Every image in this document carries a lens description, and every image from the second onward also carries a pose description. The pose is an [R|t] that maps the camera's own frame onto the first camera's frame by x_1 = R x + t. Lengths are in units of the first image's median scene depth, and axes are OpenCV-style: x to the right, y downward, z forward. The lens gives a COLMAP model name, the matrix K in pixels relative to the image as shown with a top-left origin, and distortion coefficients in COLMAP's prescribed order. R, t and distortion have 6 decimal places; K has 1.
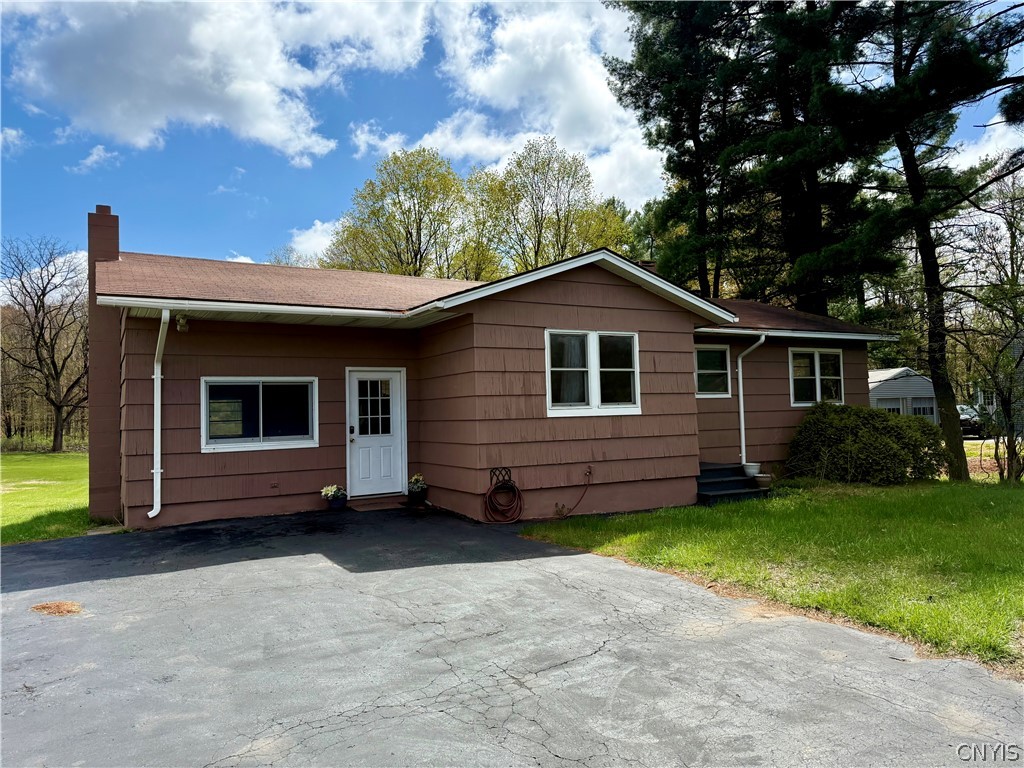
lens RADIAL K [[742.1, 0, 518.2], [0, 742.1, 385.3], [0, 0, 1]] dist [0.100582, -0.126928]
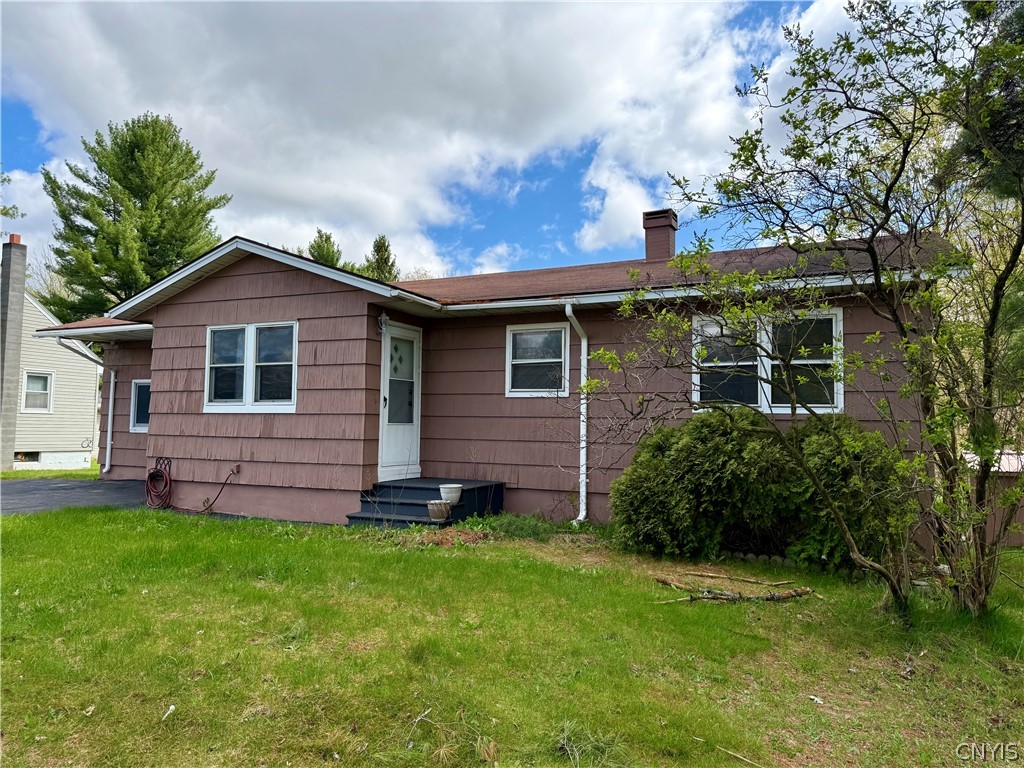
lens RADIAL K [[742.1, 0, 518.2], [0, 742.1, 385.3], [0, 0, 1]] dist [0.100582, -0.126928]
pose [[0.544826, -0.012432, -0.838457, 1.082513], [0.003475, 0.999915, -0.012567, 0.018815], [0.838542, 0.003933, 0.544823, 0.757148]]
